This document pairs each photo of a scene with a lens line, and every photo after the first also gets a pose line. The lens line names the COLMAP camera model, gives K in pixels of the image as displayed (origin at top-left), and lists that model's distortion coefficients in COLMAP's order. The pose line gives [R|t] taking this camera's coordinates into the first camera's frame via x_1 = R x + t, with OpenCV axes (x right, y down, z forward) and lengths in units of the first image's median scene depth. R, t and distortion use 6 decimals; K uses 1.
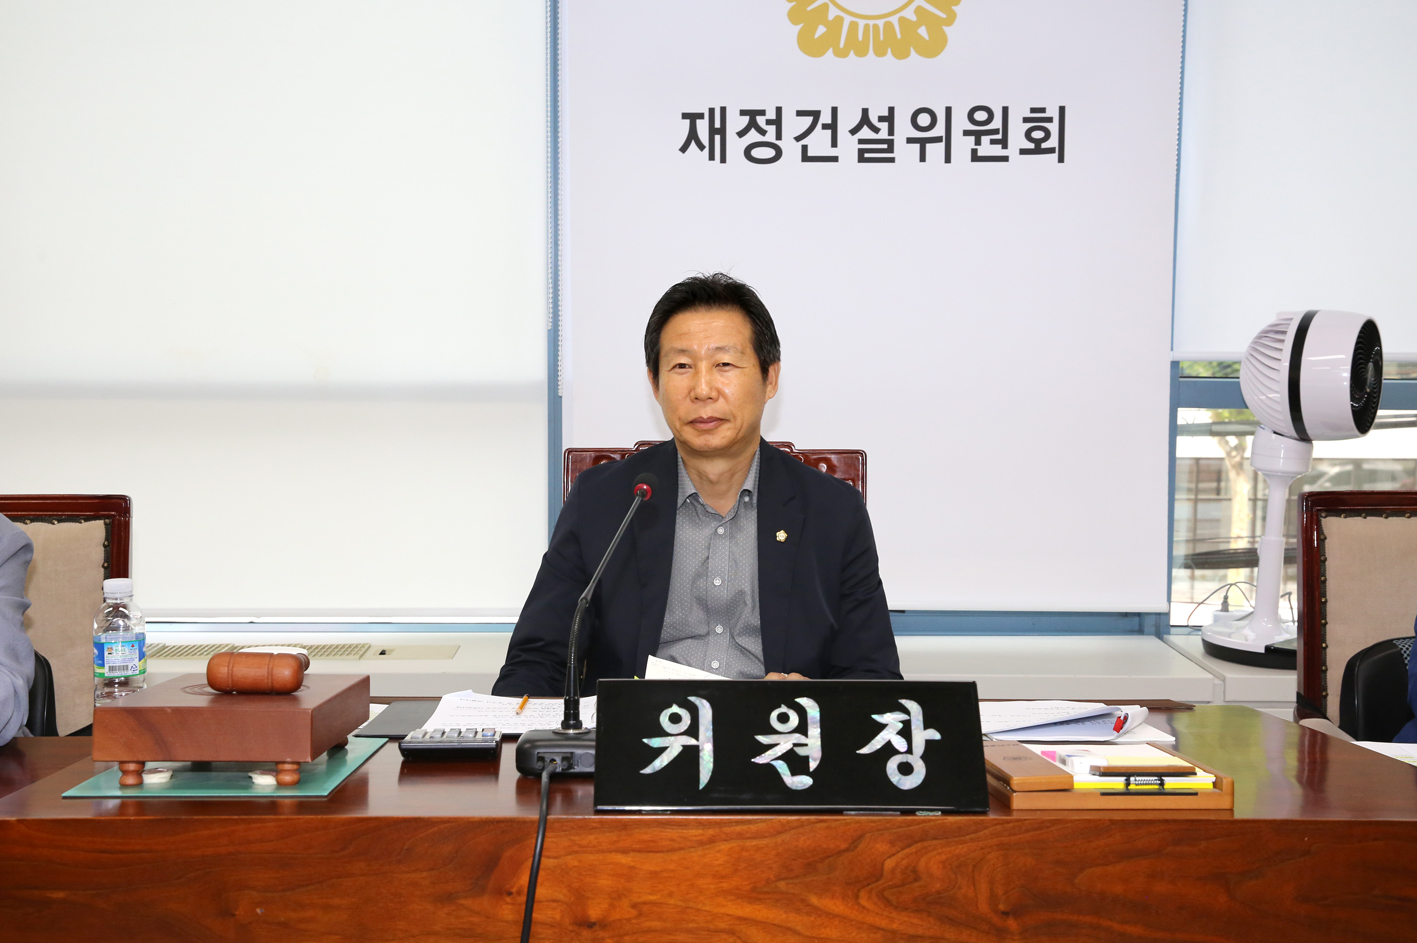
lens RADIAL K [[1707.5, 0, 702.5], [0, 1707.5, 505.8], [0, 0, 1]] dist [0.112497, 0.000000]
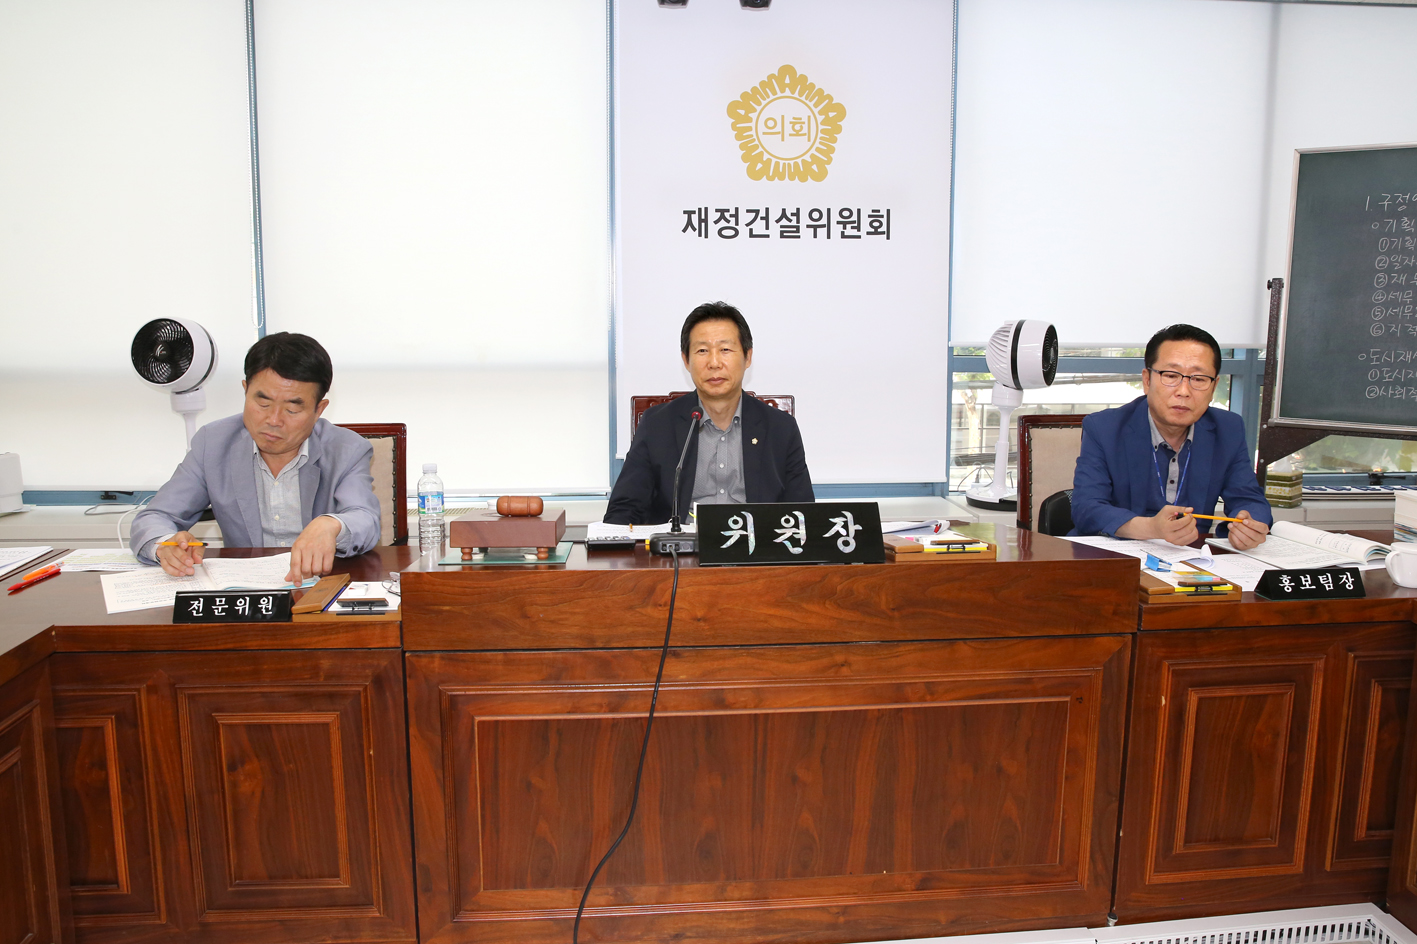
lens RADIAL K [[1146.1, 0, 708.6], [0, 1146.1, 467.9], [0, 0, 1]] dist [0.012244, 0.004040]
pose [[0.996372, -0.013409, 0.084038, -0.111314], [0.011634, 0.999699, 0.021579, 0.019394], [-0.084302, -0.020523, 0.996229, -0.255663]]
